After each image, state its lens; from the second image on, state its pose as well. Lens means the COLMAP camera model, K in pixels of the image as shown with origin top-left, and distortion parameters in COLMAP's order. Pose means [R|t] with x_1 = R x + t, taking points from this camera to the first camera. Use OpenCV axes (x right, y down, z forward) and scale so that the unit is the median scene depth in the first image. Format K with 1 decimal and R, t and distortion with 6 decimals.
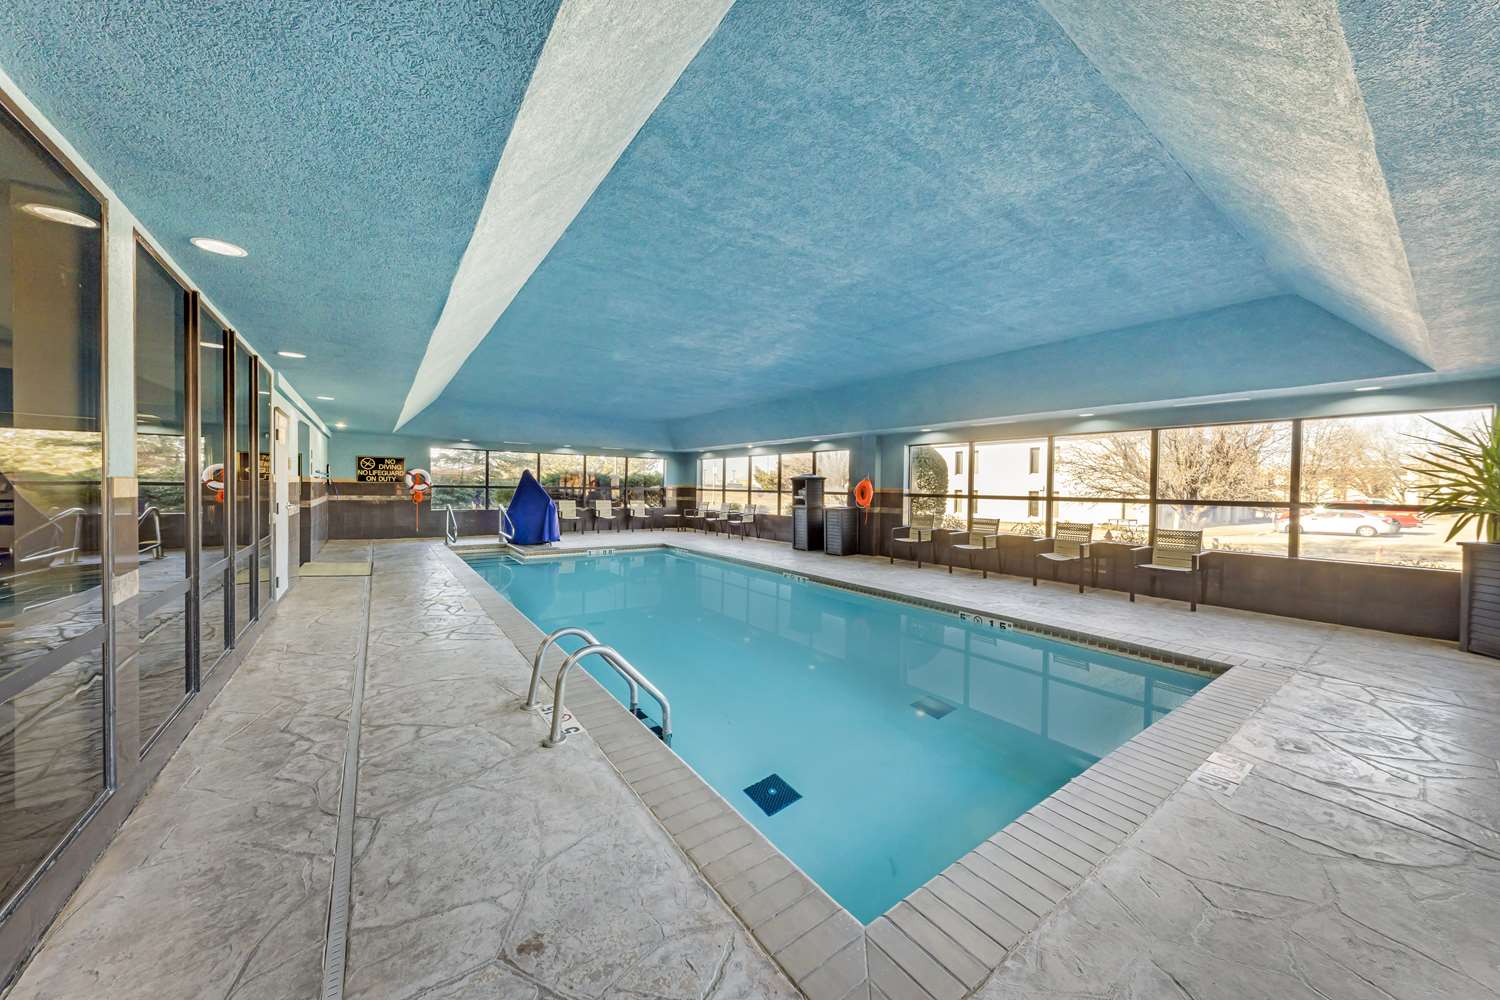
lens RADIAL K [[531.7, 0, 750.4], [0, 531.7, 487.9], [0, 0, 1]] dist [-0.000987, -0.000088]
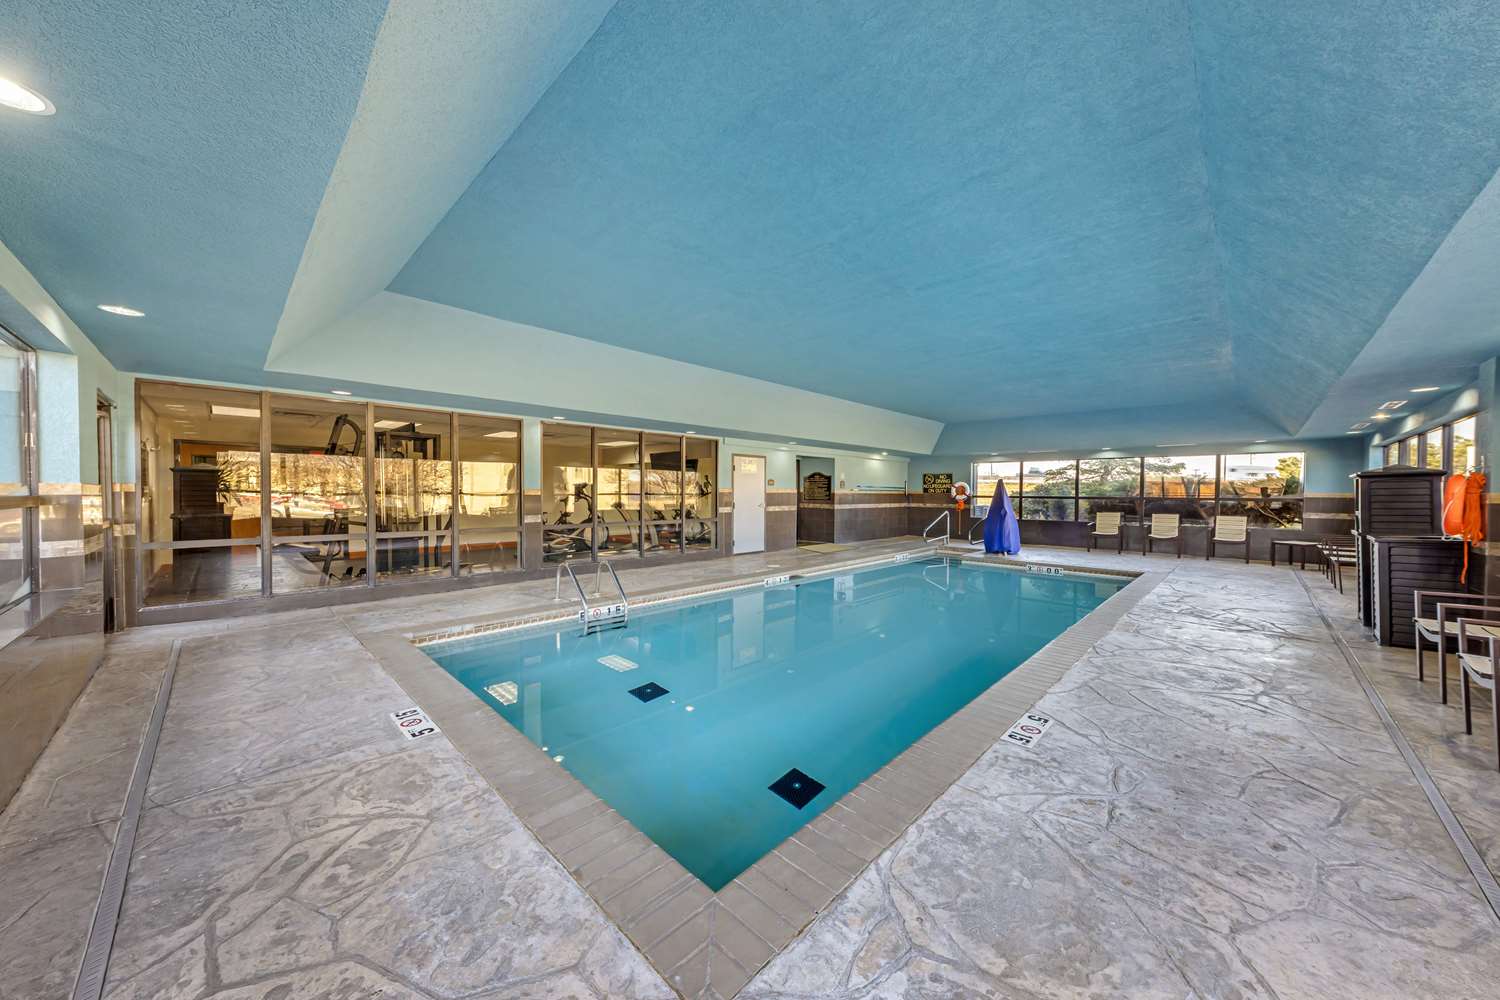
lens RADIAL K [[531.7, 0, 750.4], [0, 531.7, 487.9], [0, 0, 1]] dist [-0.000987, -0.000088]
pose [[0.143704, -0.019214, -0.989434, 0.931727], [-0.012854, 0.999691, -0.021280, 0.017180], [0.989537, 0.015776, 0.143413, 0.670525]]
